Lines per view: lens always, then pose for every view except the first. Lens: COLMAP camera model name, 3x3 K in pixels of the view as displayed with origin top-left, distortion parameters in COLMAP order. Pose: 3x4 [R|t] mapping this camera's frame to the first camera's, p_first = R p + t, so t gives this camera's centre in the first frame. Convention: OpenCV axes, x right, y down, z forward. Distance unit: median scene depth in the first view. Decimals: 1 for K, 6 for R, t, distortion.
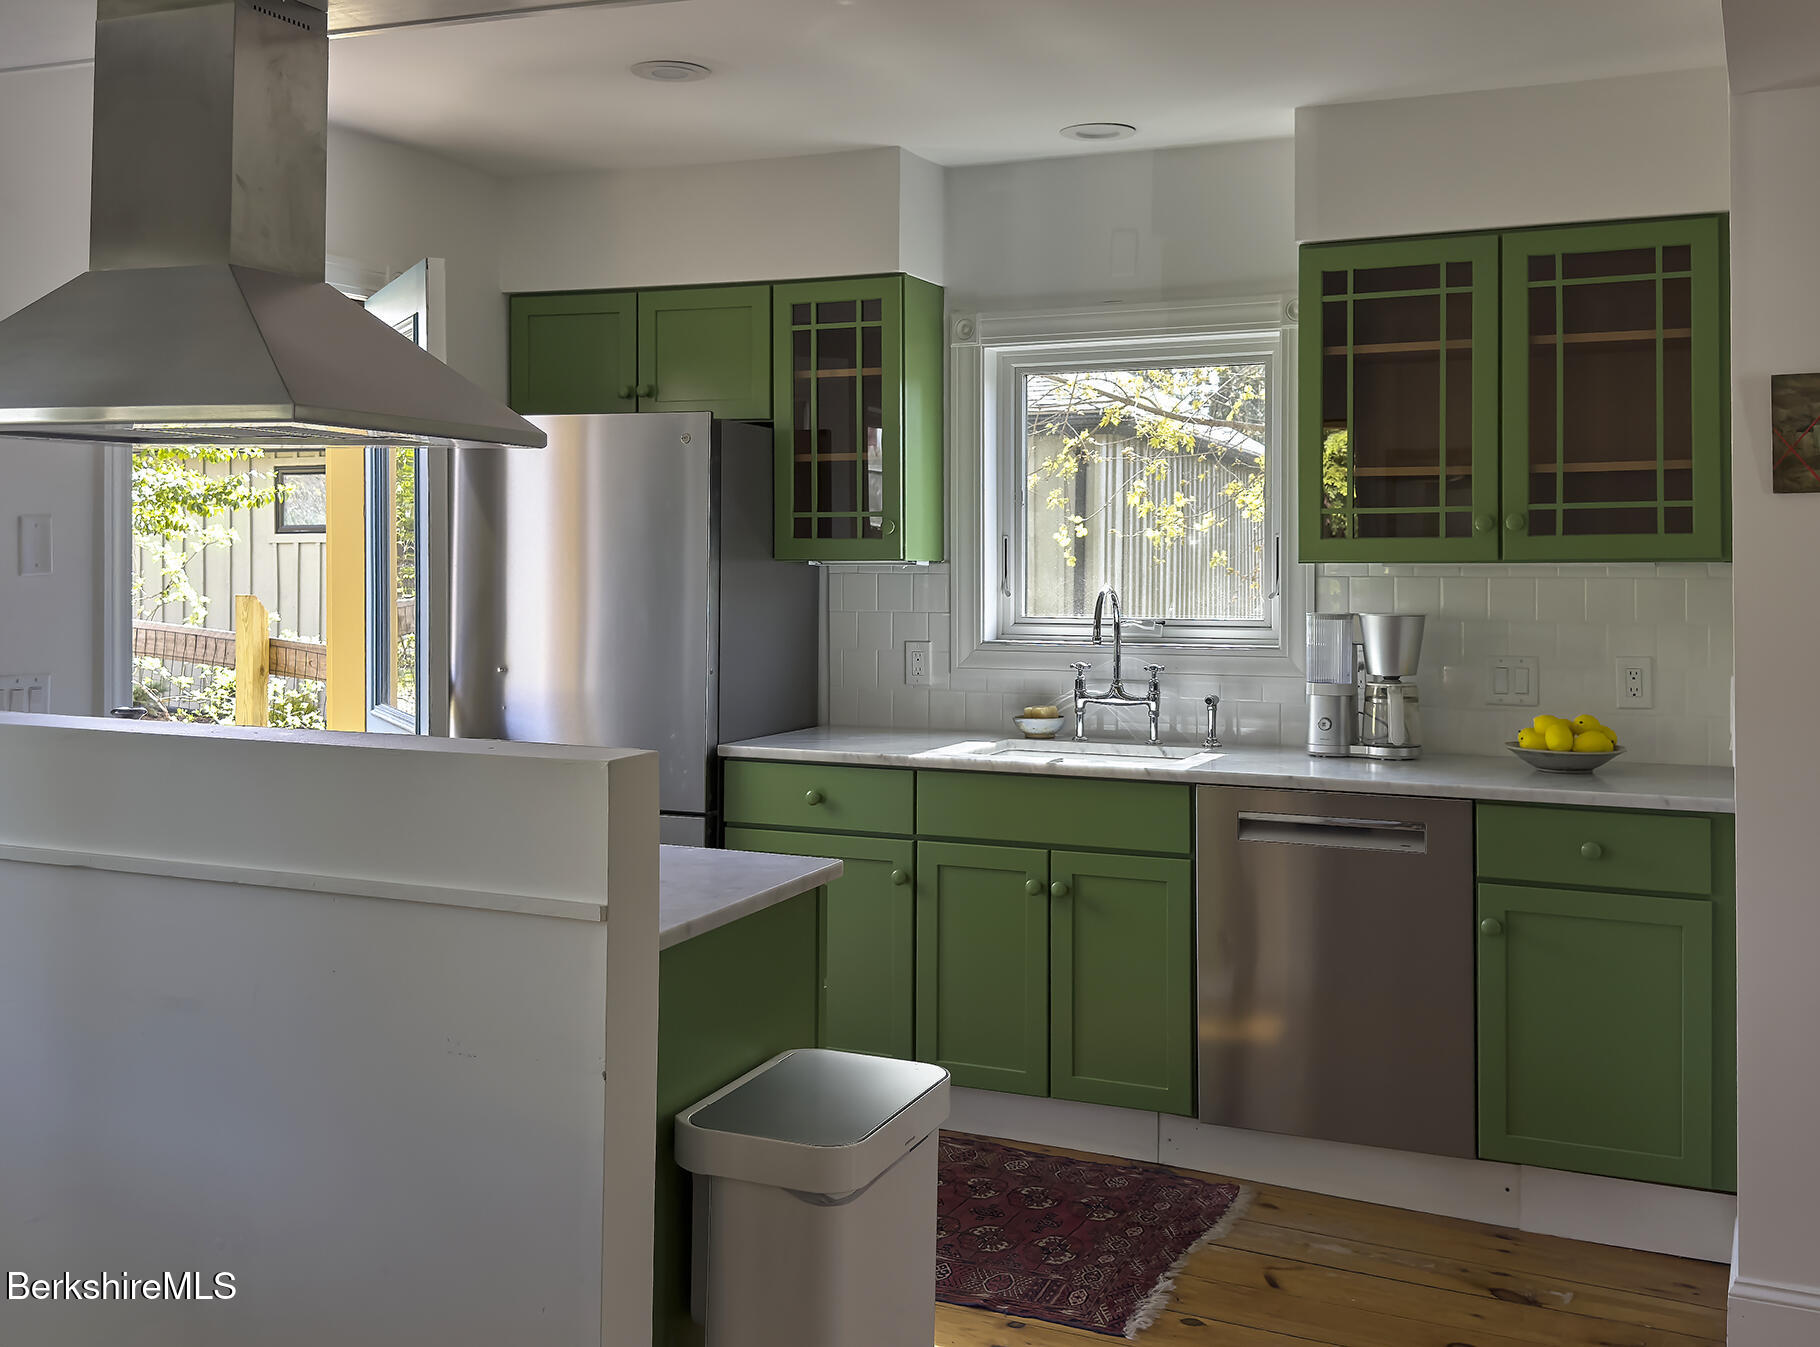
lens RADIAL K [[1836.2, 0, 909.9], [0, 1836.2, 553.4], [0, 0, 1]] dist [0.030908, -0.001544]
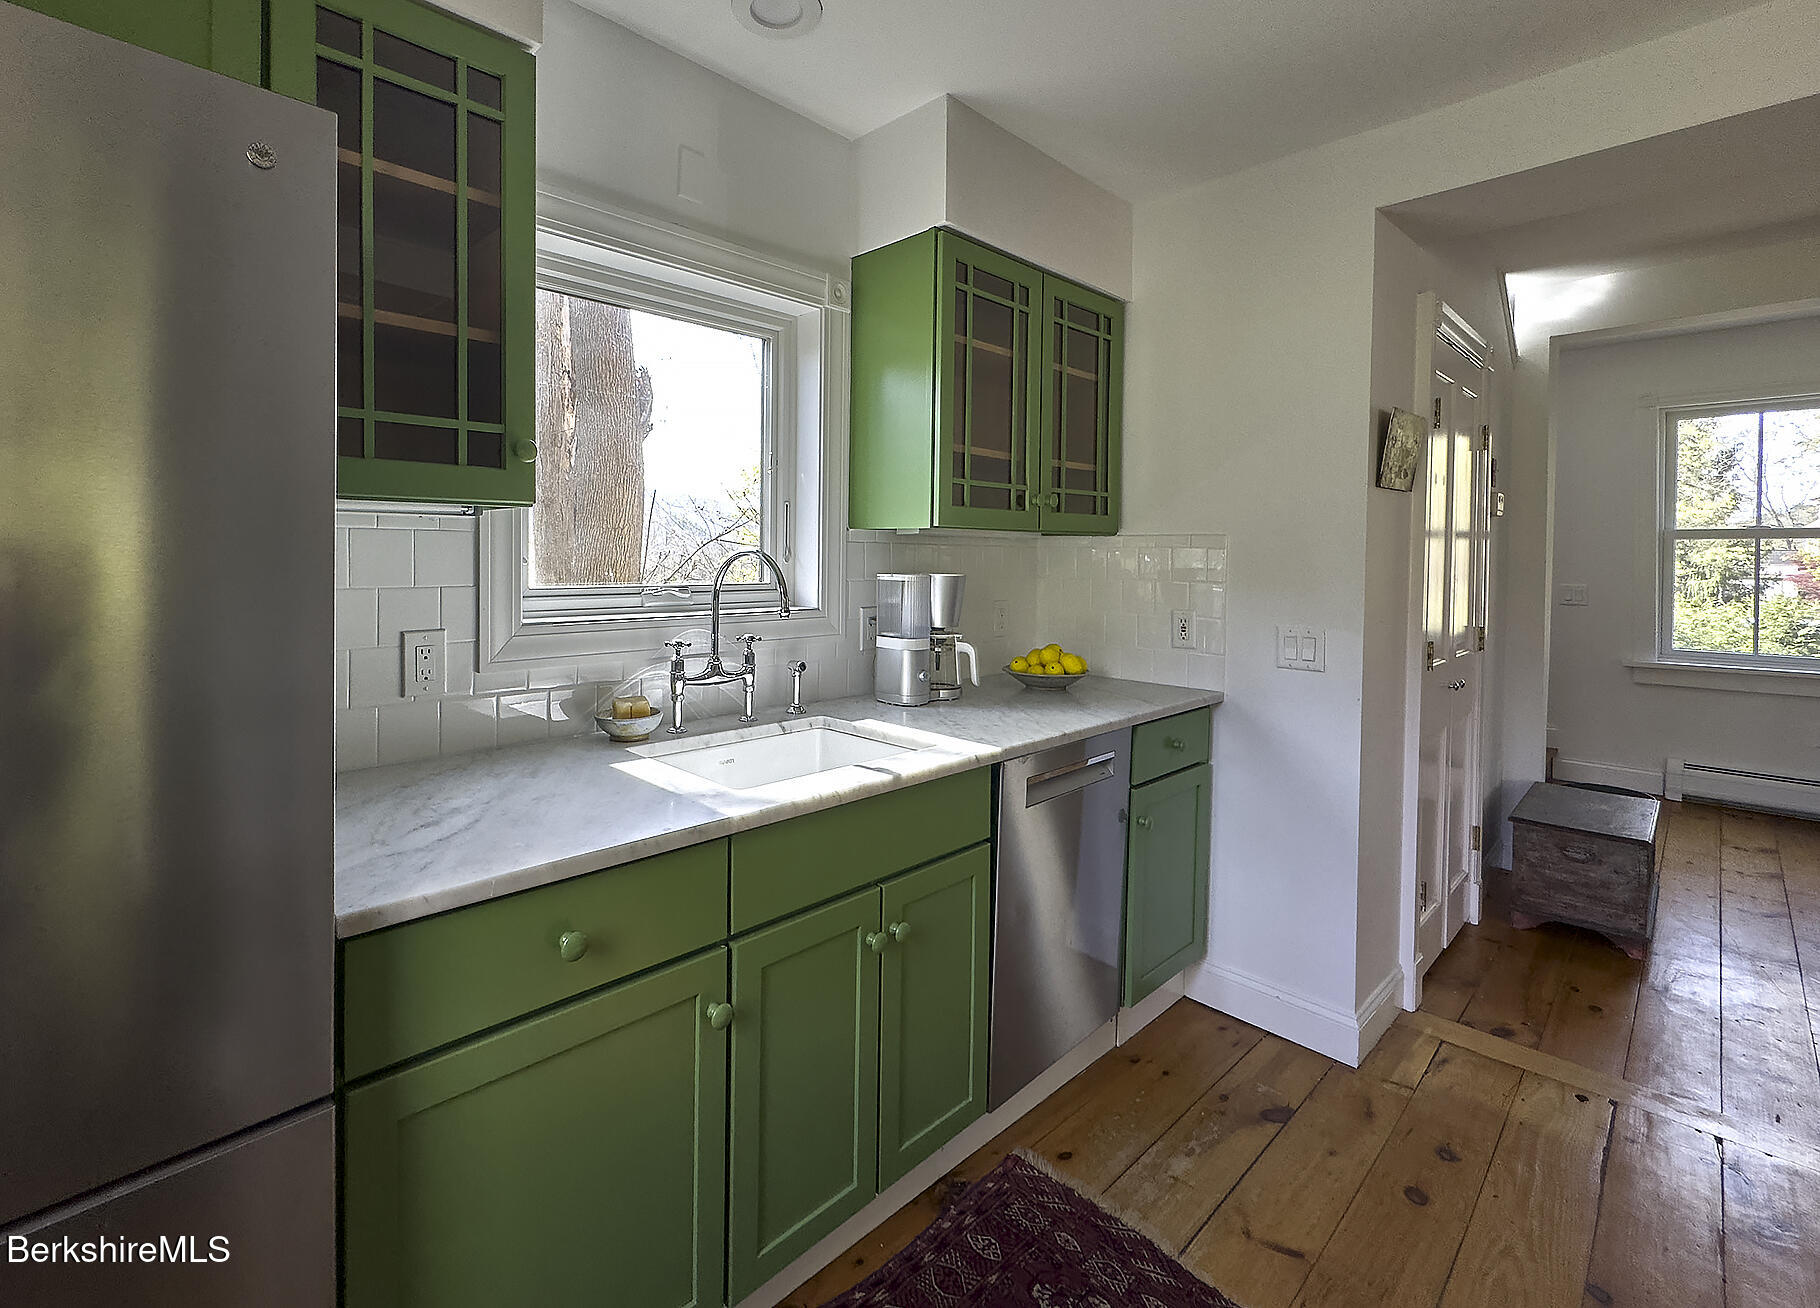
lens RADIAL K [[801.3, 0, 798.1], [0, 801.3, 570.1], [0, 0, 1]] dist [-0.000181, -0.000407]
pose [[0.404867, -0.013043, 0.914282, -0.252223], [-0.012361, 0.999729, 0.019736, 0.022533], [-0.914292, -0.019292, 0.404596, 0.920062]]
